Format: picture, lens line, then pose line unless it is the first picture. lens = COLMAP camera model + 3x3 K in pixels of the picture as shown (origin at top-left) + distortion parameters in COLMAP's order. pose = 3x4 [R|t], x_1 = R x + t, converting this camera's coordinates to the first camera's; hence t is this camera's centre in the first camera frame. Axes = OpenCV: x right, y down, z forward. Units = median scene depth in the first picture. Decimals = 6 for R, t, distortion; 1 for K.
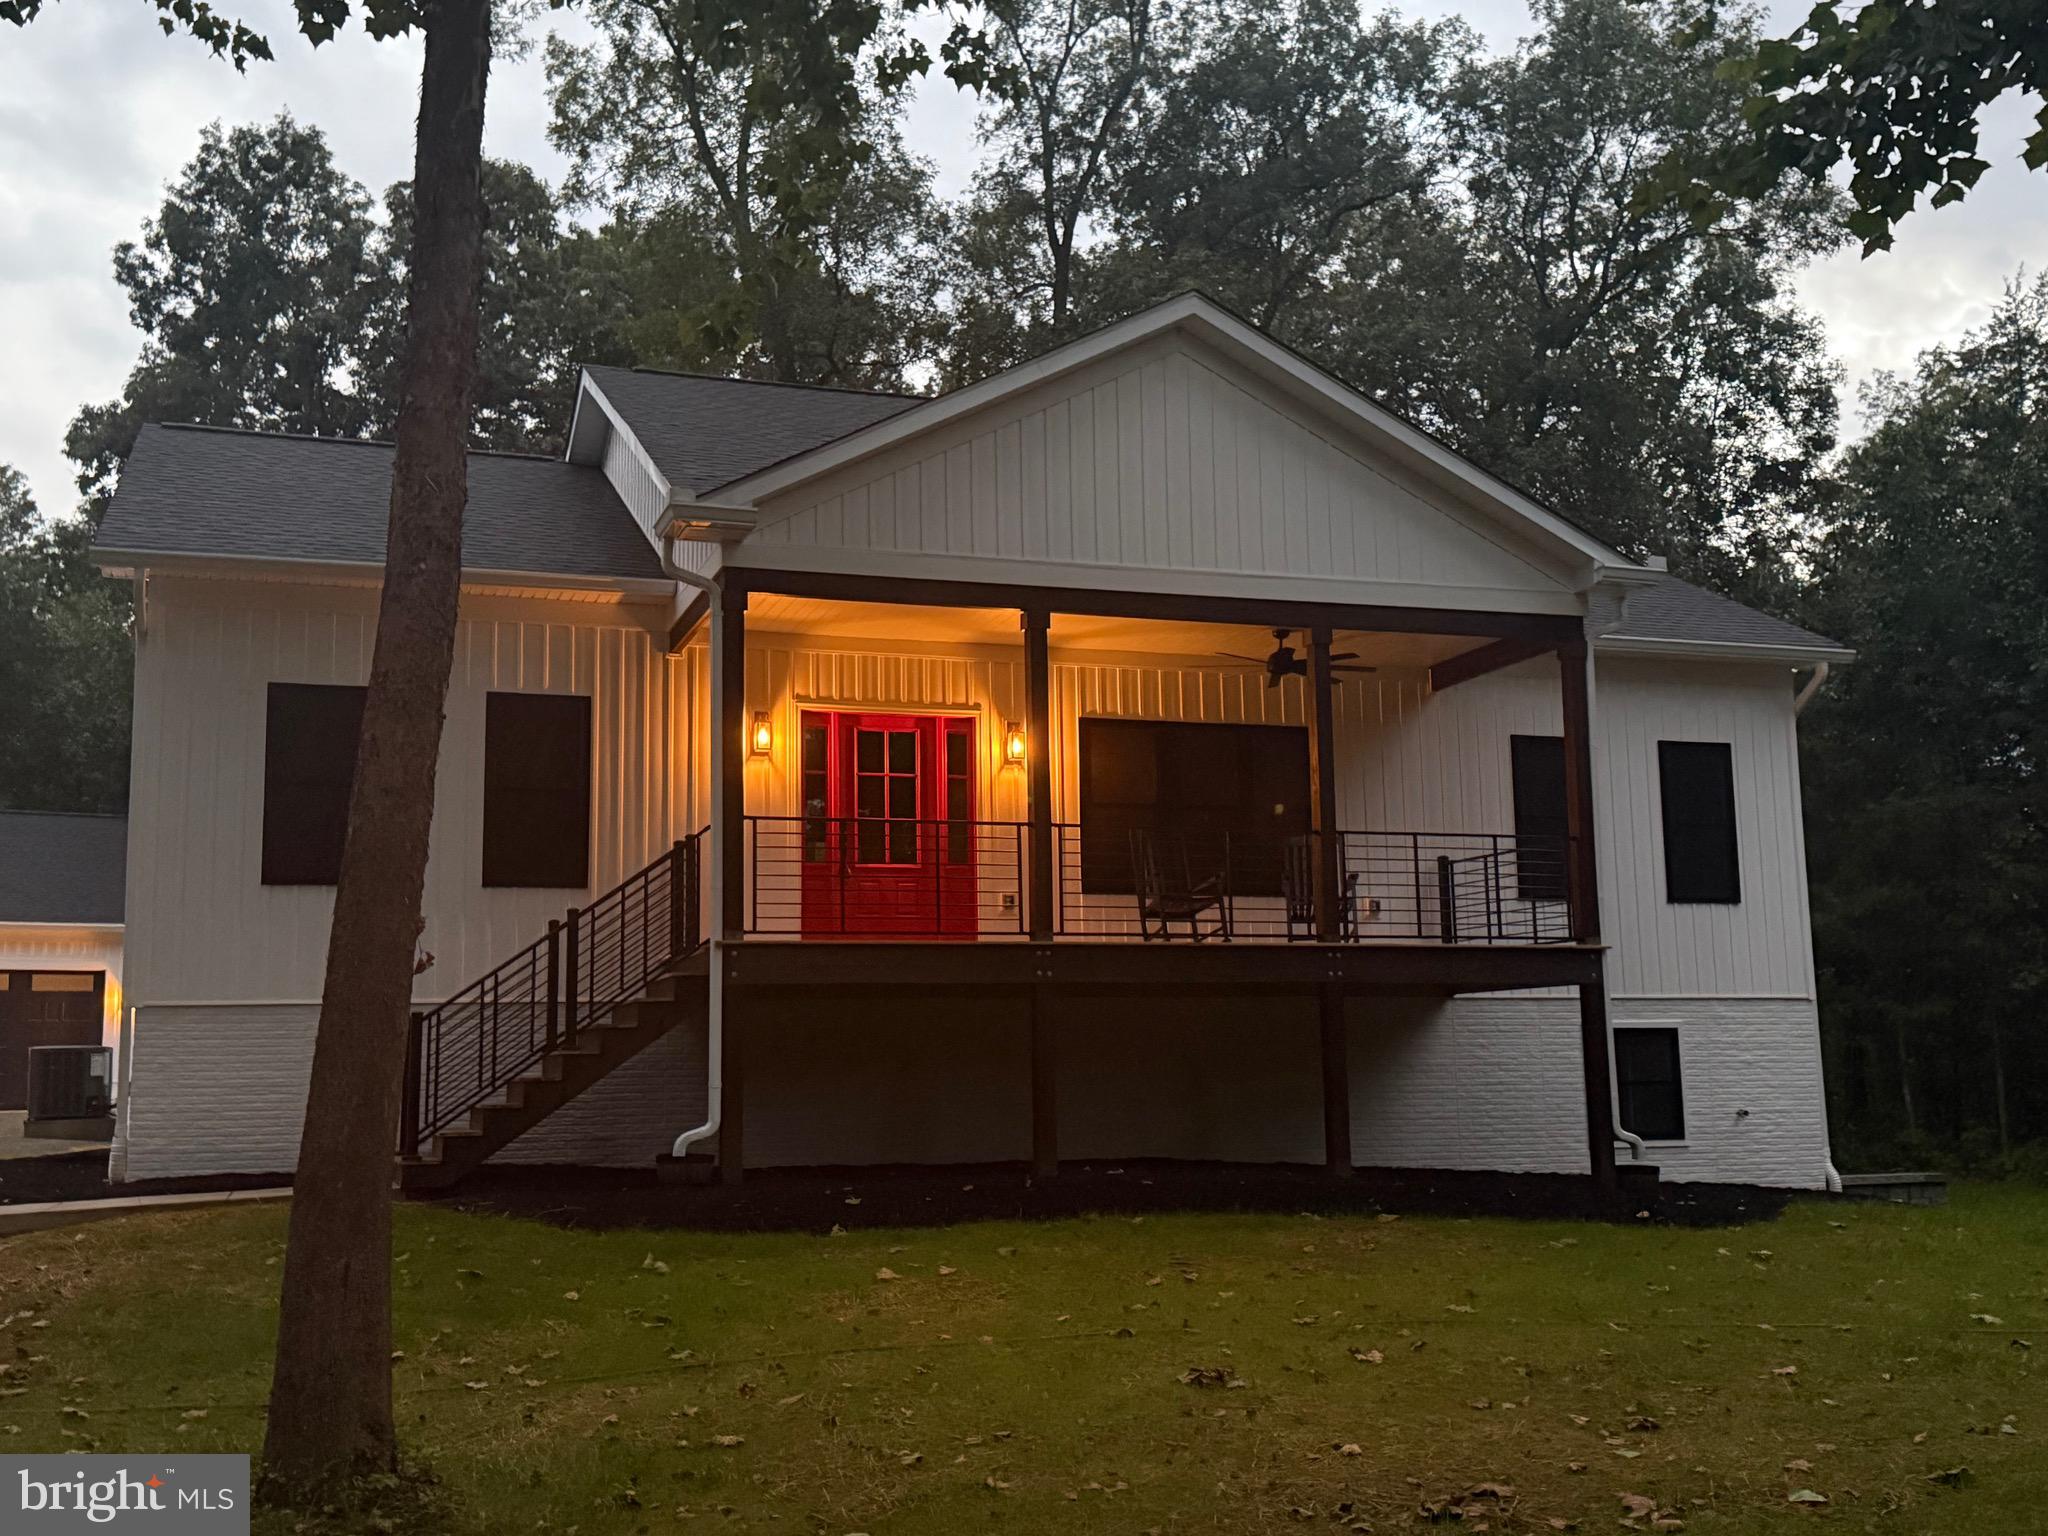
lens RADIAL K [[2174.9, 0, 1025.1], [0, 2174.9, 764.9], [0, 0, 1]] dist [0.055923, 0.000000]
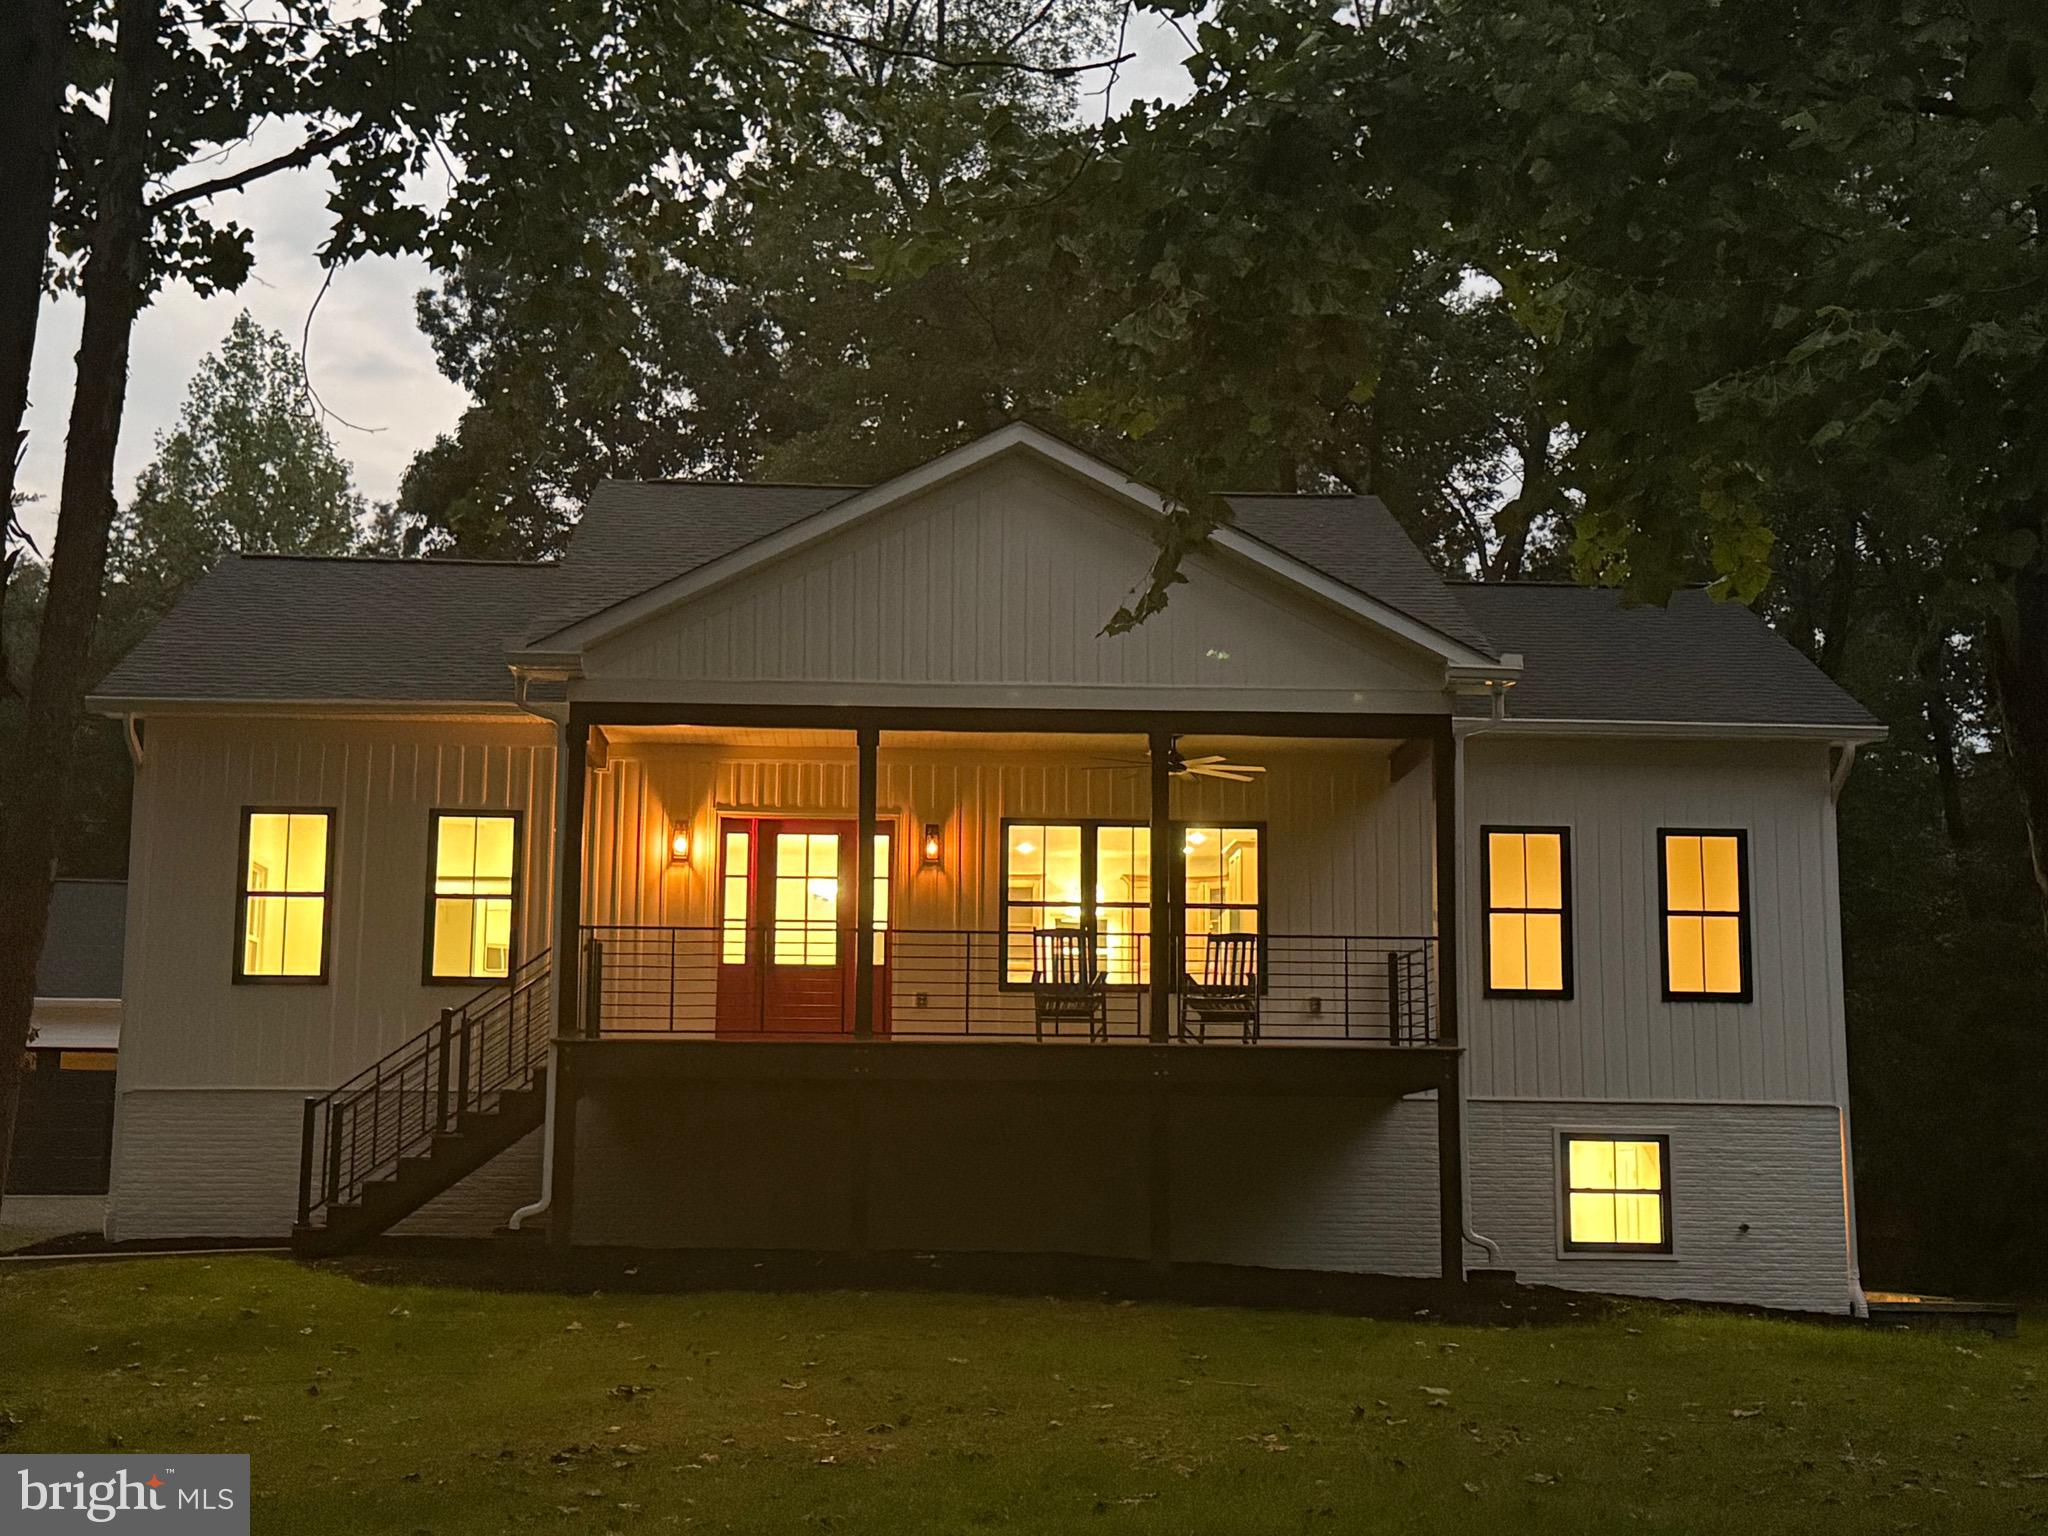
lens RADIAL K [[2817.7, 0, 1023.4], [0, 2817.7, 770.4], [0, 0, 1]] dist [0.081336, 0.000000]
pose [[0.963408, -0.016719, -0.267516, 0.394414], [0.014961, 0.999851, -0.008606, -0.033324], [0.267620, 0.004289, 0.963515, -0.273681]]
